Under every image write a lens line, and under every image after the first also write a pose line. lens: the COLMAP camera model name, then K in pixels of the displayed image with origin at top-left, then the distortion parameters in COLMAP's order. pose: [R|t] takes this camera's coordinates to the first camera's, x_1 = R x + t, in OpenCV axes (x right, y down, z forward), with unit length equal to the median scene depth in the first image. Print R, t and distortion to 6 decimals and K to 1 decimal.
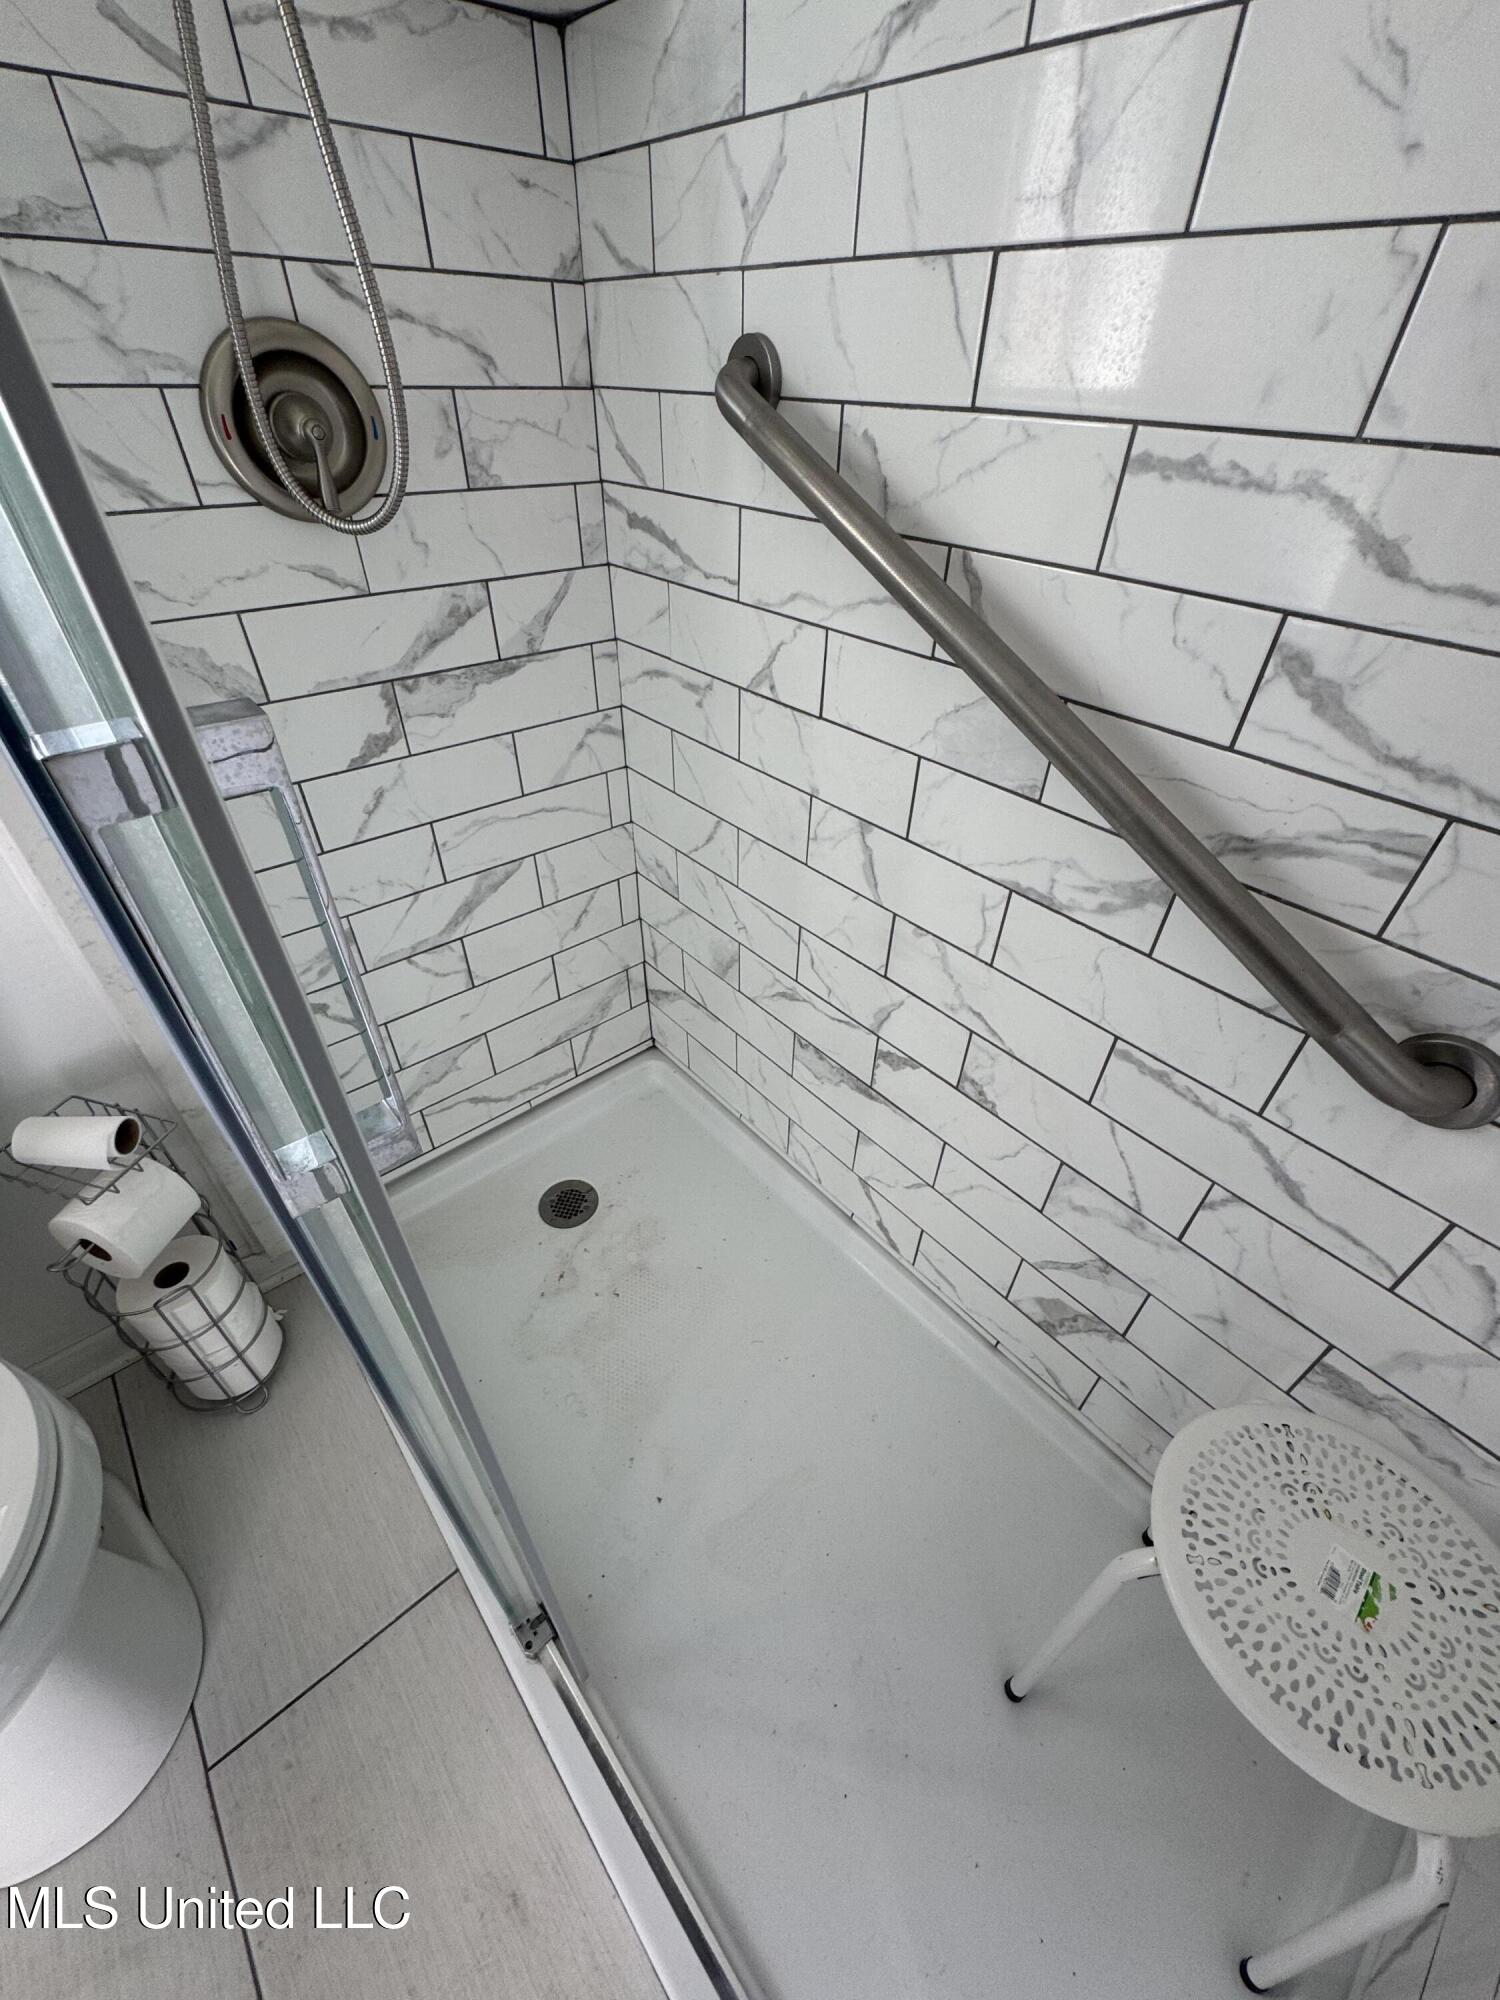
lens RADIAL K [[800.9, 0, 750.0], [0, 800.9, 1000.0], [0, 0, 1]] dist [-0.001469, -0.000383]
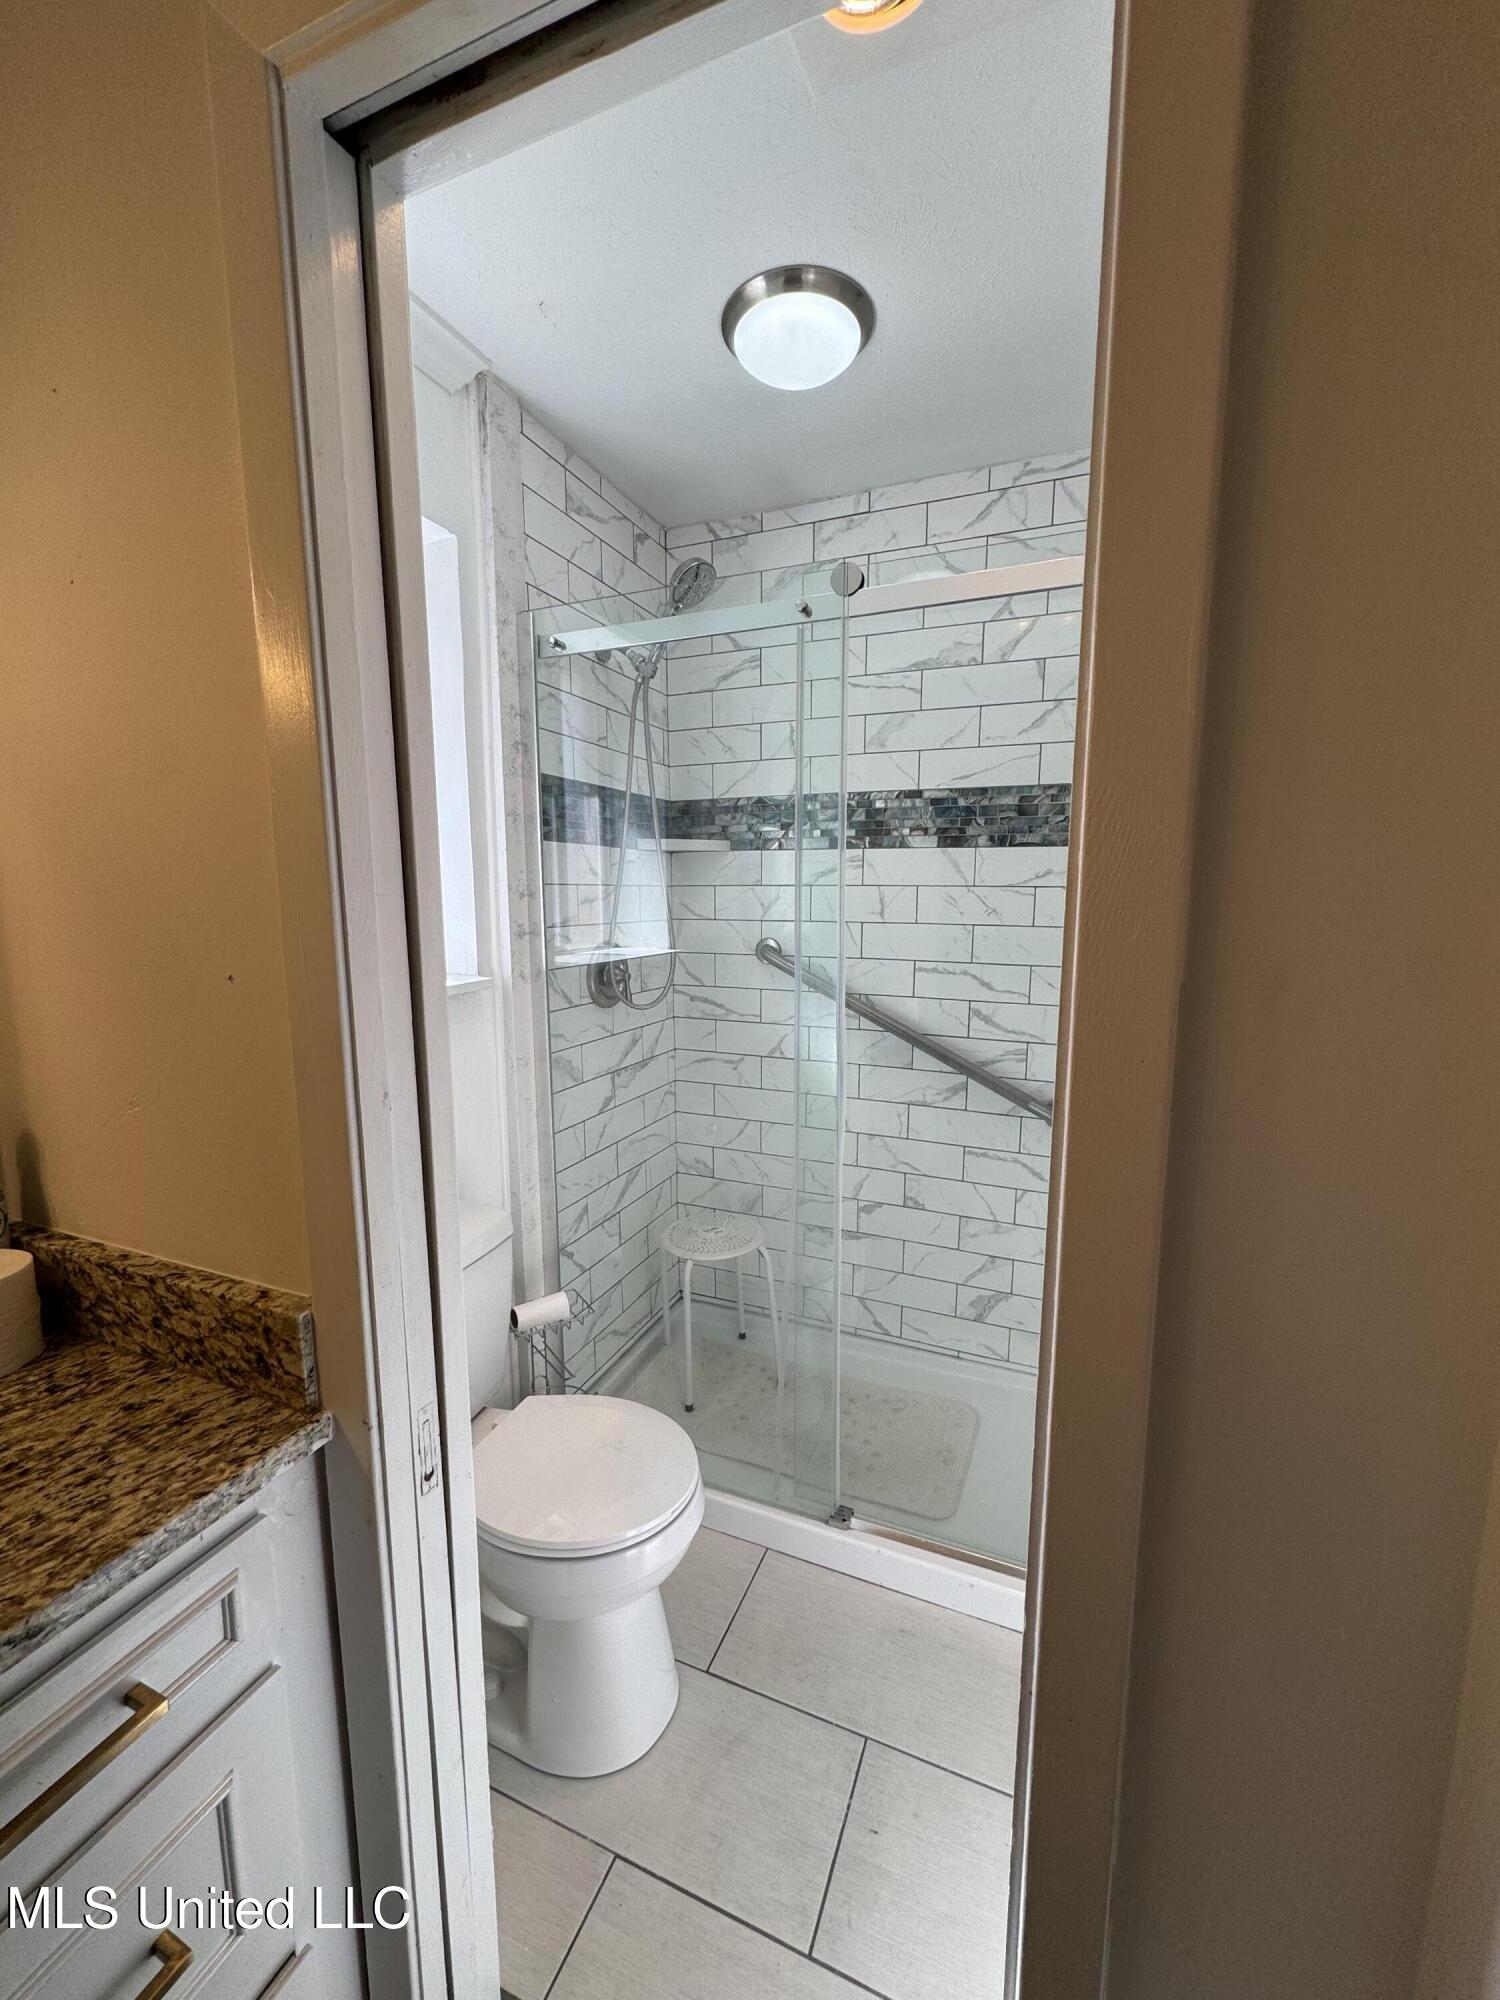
lens RADIAL K [[800.9, 0, 750.0], [0, 800.9, 1000.0], [0, 0, 1]] dist [-0.001469, -0.000383]
pose [[0.895386, -0.079385, 0.438156, -1.053892], [0.290475, 0.849924, -0.439605, 0.479869], [-0.337502, 0.520890, 0.784070, -0.887912]]
